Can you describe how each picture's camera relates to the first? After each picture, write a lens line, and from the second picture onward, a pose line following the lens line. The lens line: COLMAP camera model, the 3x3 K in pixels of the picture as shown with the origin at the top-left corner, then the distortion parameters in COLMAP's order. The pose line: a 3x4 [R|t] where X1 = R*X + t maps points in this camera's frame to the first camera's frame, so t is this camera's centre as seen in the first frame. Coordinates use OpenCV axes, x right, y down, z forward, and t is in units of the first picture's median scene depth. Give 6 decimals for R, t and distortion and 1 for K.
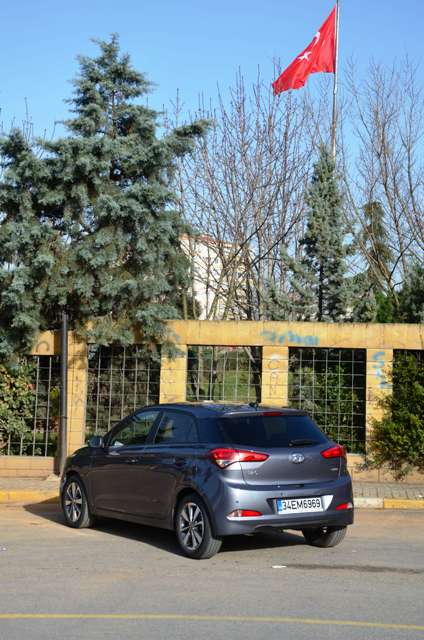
lens RADIAL K [[1084.9, 0, 213.6], [0, 1084.9, 318.7], [0, 0, 1]] dist [0.282375, 0.000000]
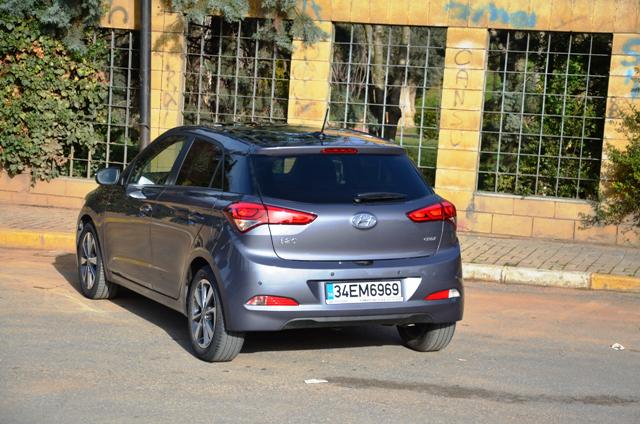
lens RADIAL K [[1637.0, 0, 324.0], [0, 1637.0, 216.2], [0, 0, 1]] dist [0.673599, 0.000000]
pose [[0.987292, 0.046440, -0.151981, 0.128558], [-0.021516, 0.986606, 0.161699, -0.021235], [0.157455, -0.156374, 0.975067, 0.026110]]
